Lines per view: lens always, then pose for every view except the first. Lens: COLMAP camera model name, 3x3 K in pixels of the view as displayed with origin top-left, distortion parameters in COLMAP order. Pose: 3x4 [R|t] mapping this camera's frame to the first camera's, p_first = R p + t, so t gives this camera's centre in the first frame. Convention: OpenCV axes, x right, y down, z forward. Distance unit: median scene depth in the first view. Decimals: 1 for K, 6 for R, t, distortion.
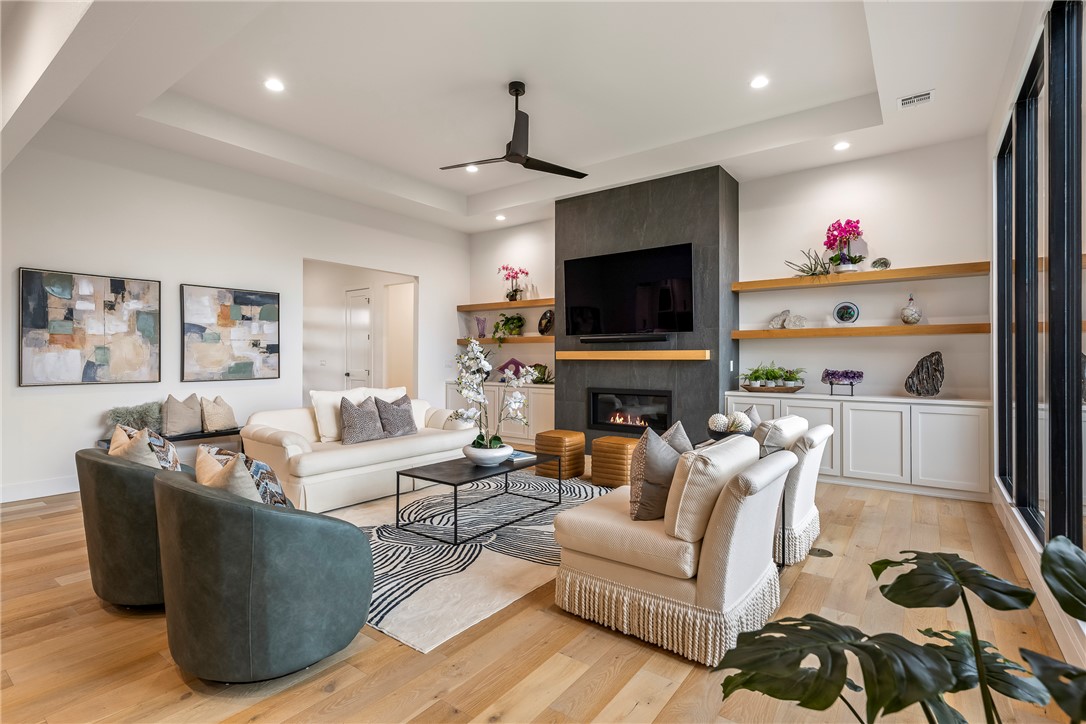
lens RADIAL K [[512.4, 0, 559.3], [0, 512.4, 358.9], [0, 0, 1]] dist [-0.001474, -0.000056]
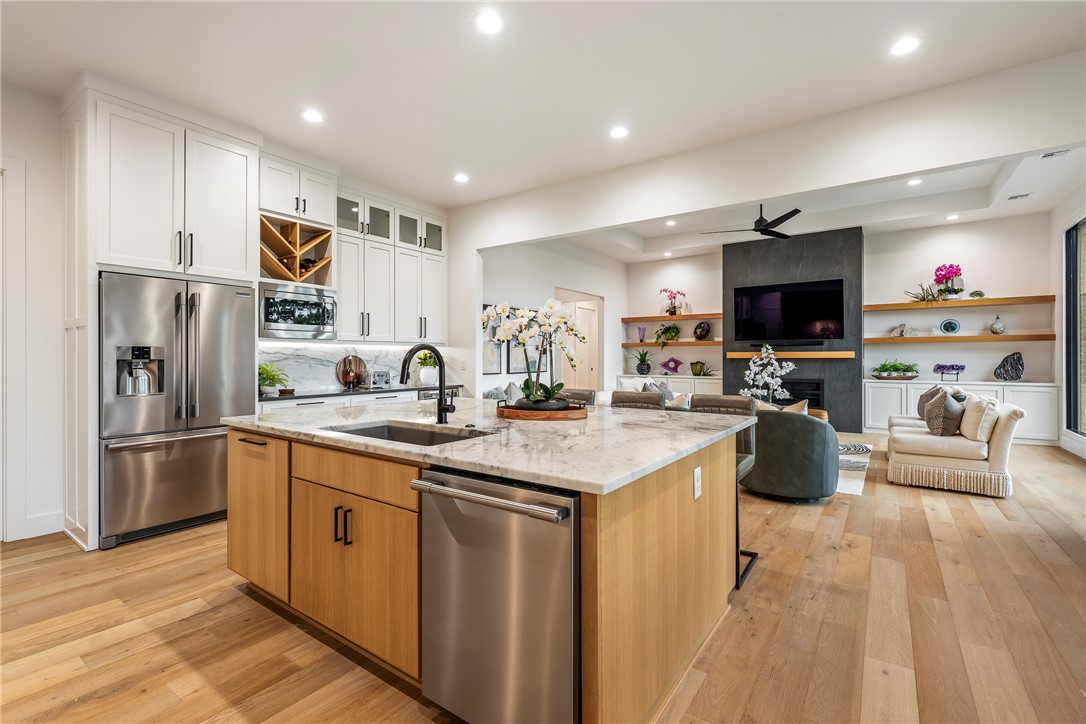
lens RADIAL K [[477.2, 0, 562.3], [0, 477.2, 359.7], [0, 0, 1]] dist [0.000923, 0.000151]
pose [[0.999740, -0.003317, 0.022570, -0.582163], [0.003242, 0.999989, 0.003388, -0.000646], [-0.022581, -0.003314, 0.999740, -0.359036]]
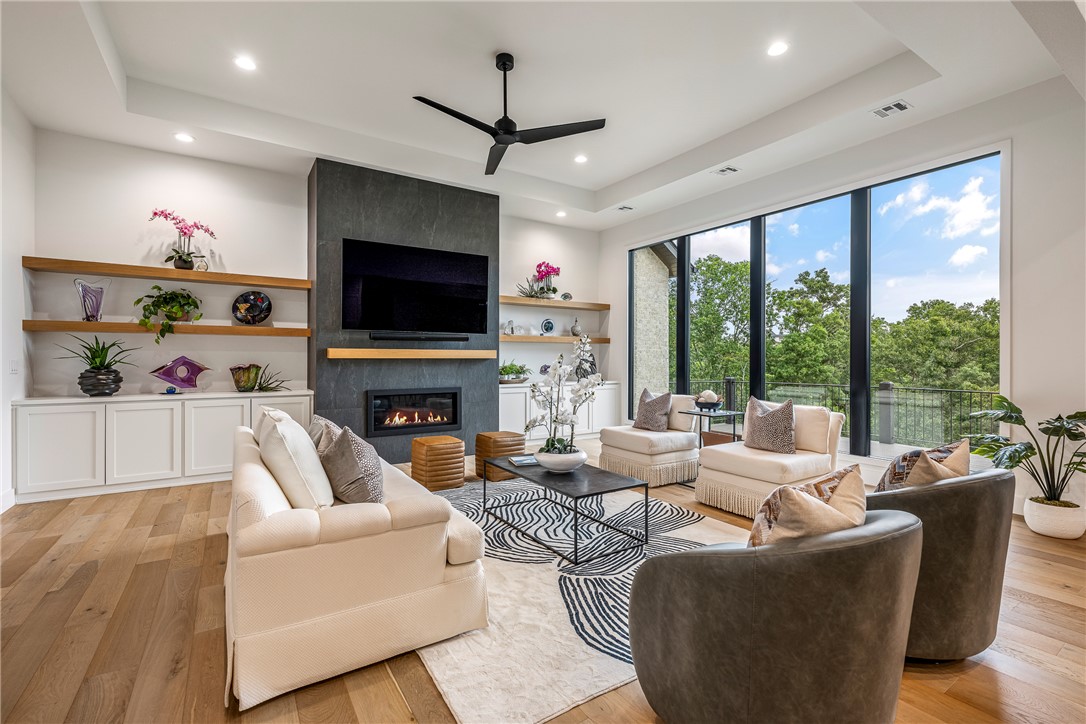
lens RADIAL K [[473.8, 0, 523.1], [0, 473.8, 359.5], [0, 0, 1]] dist [0.000257, -0.000008]
pose [[0.382858, -0.002493, 0.923804, -0.687894], [0.000280, 0.999997, 0.002582, 0.001555], [-0.923807, -0.000730, 0.382858, 0.520953]]
